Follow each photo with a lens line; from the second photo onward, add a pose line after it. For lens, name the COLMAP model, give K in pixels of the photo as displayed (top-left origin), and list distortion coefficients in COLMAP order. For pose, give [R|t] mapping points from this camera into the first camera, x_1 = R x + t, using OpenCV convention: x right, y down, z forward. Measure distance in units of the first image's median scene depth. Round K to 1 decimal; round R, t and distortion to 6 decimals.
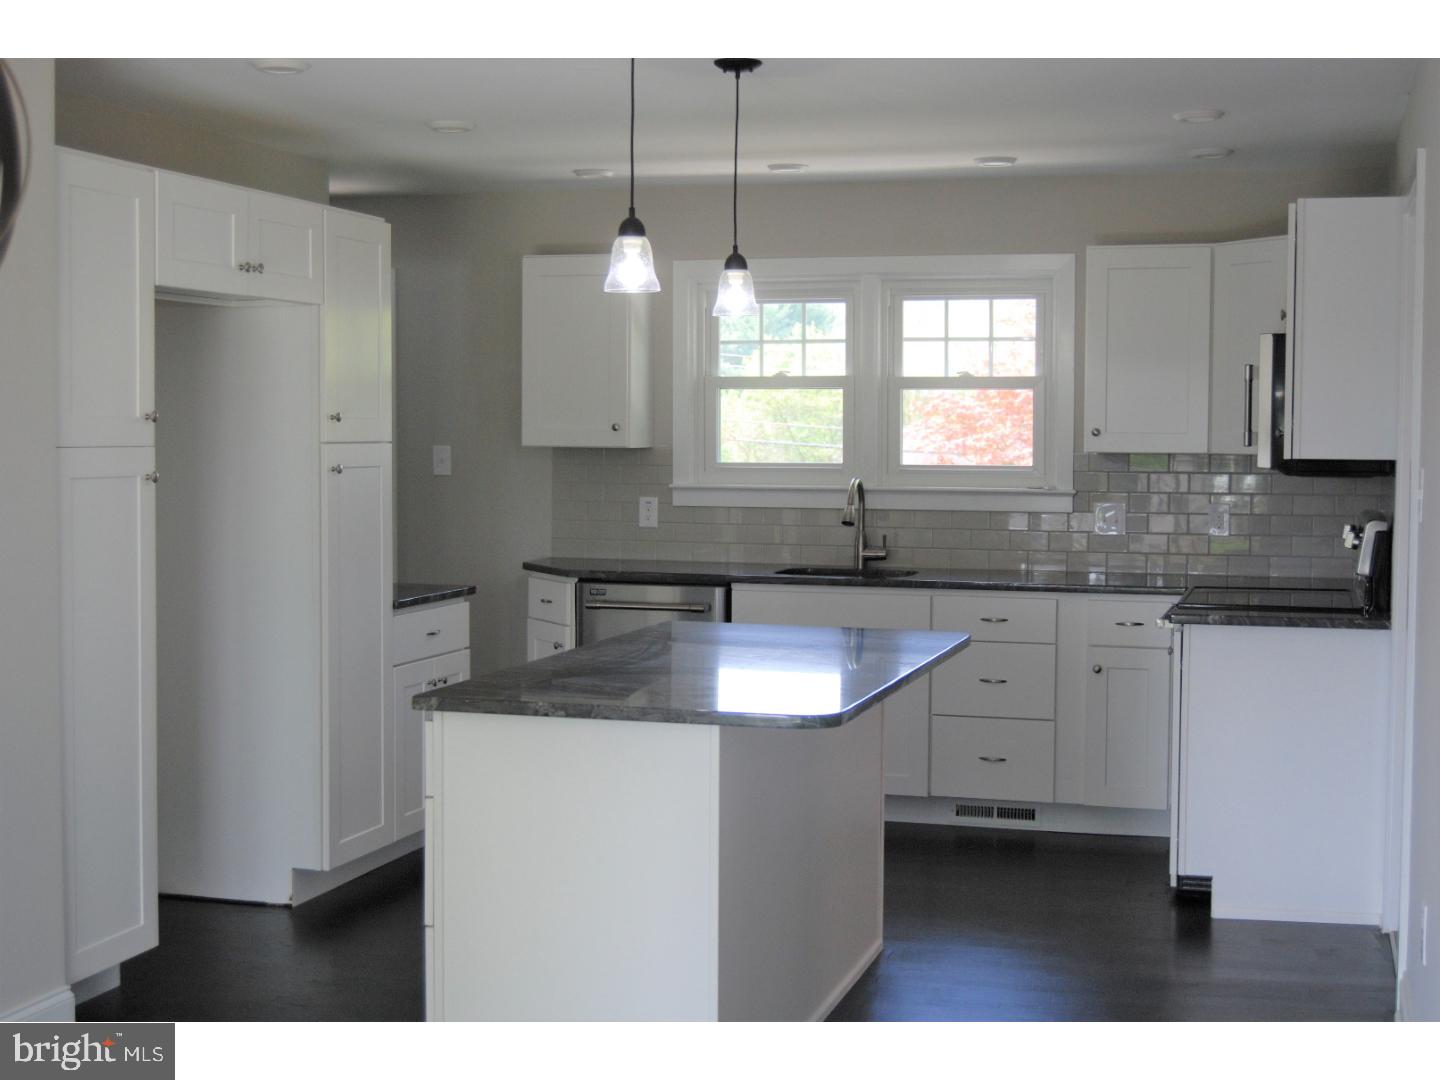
lens RADIAL K [[2049.1, 0, 720.0], [0, 2049.1, 540.0], [0, 0, 1]] dist [0.147340, -0.870361]
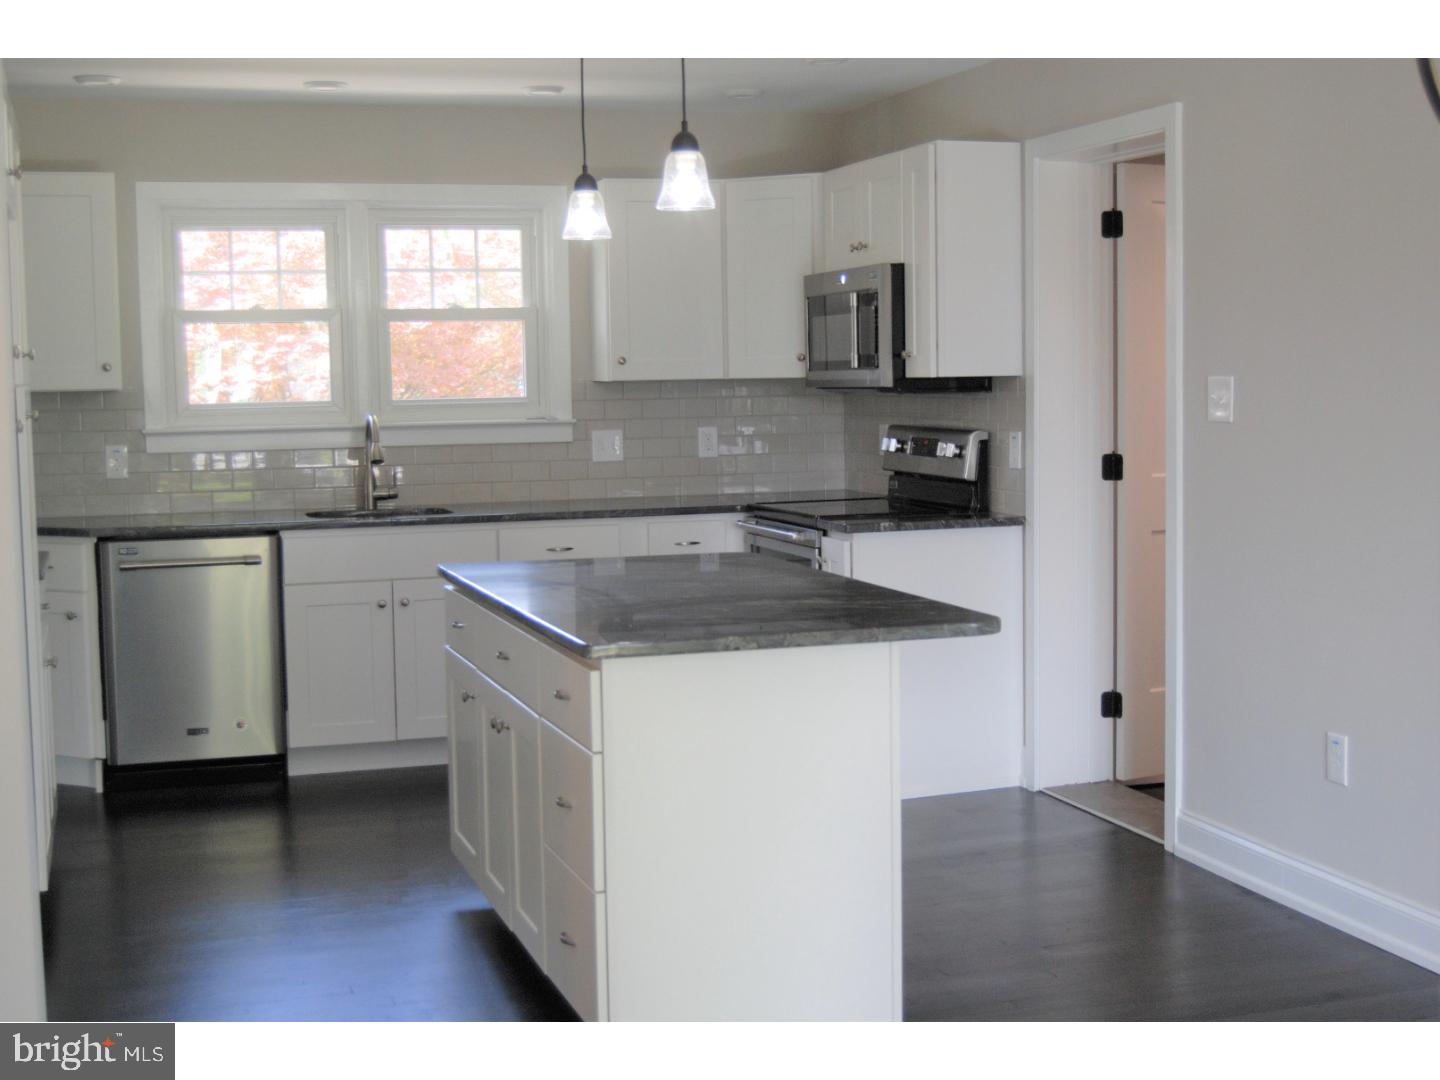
lens RADIAL K [[2049.1, 0, 720.0], [0, 2049.1, 540.0], [0, 0, 1]] dist [0.147340, -0.870361]
pose [[0.832926, -0.067705, 0.549227, -0.331096], [0.053216, 0.997687, 0.042283, -0.003738], [-0.550819, -0.005991, 0.834603, 0.109652]]
